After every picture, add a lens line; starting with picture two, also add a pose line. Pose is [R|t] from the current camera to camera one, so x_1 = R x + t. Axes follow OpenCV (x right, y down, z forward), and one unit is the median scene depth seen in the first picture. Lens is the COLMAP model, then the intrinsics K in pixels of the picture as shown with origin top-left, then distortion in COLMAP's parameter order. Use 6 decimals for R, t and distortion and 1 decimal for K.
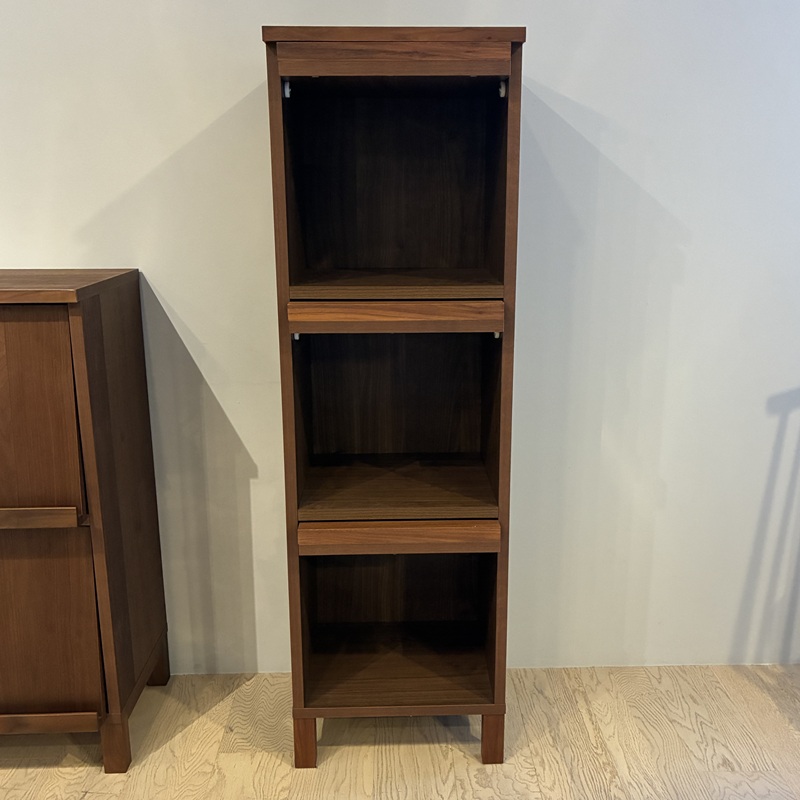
lens RADIAL K [[771.9, 0, 411.5], [0, 771.9, 428.9], [0, 0, 1]] dist [-0.002040, 0.000237]
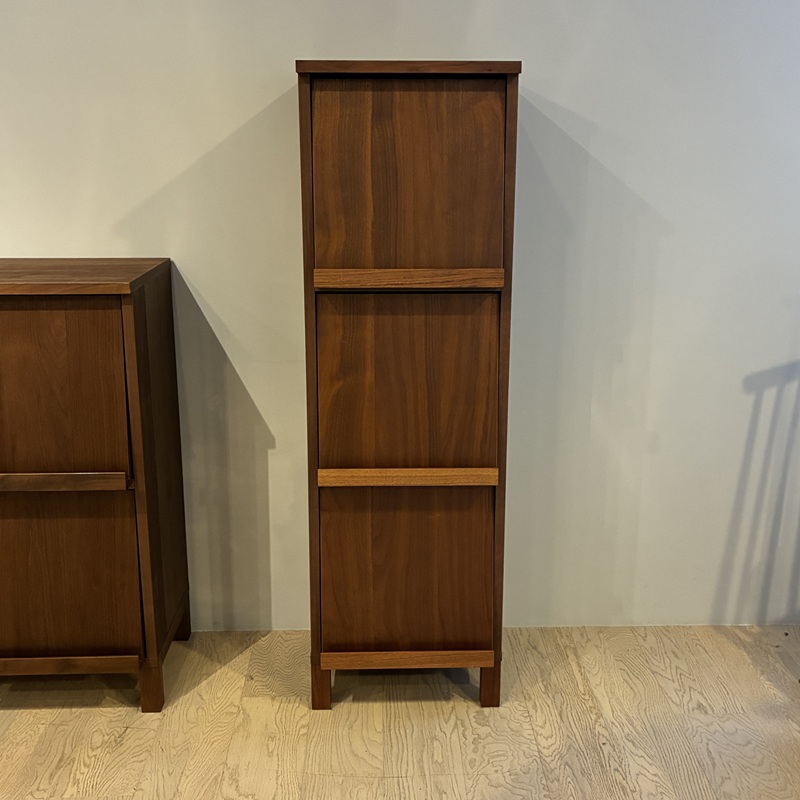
lens RADIAL K [[824.2, 0, 400.0], [0, 824.2, 400.0], [0, 0, 1]] dist [-0.004743, -0.009101]
pose [[0.999980, 0.004513, -0.004338, -0.020686], [-0.004526, 0.999985, -0.003026, -0.002978], [0.004325, 0.003046, 0.999986, -0.181595]]
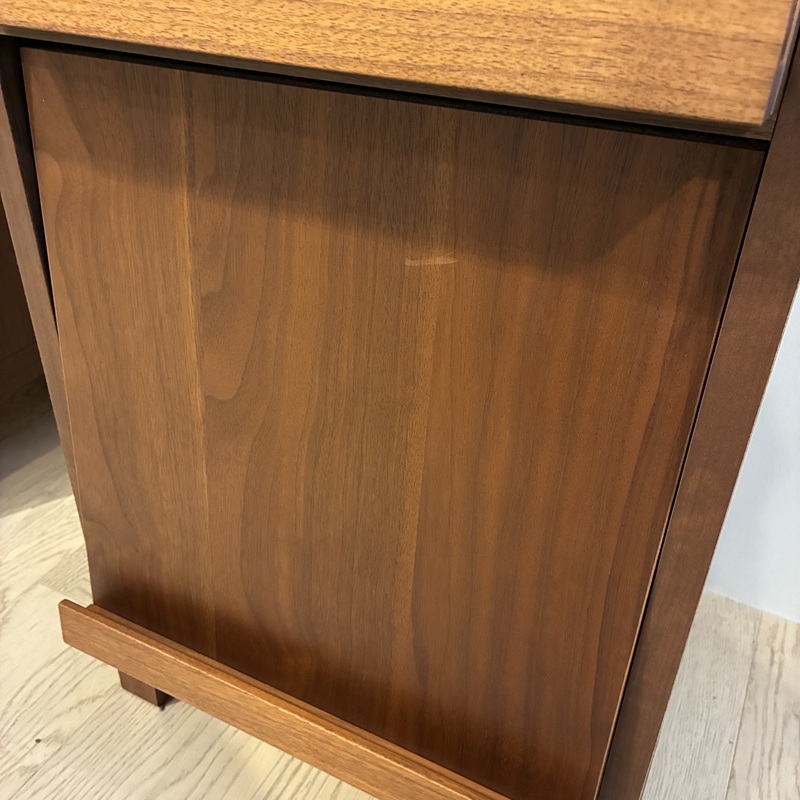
lens RADIAL K [[824.2, 0, 400.0], [0, 824.2, 400.0], [0, 0, 1]] dist [-0.004743, -0.009101]
pose [[0.878960, 0.280629, -0.385587, 0.114536], [-0.136754, 0.922896, 0.359946, 0.101584], [0.456868, -0.263648, 0.849566, 0.704095]]
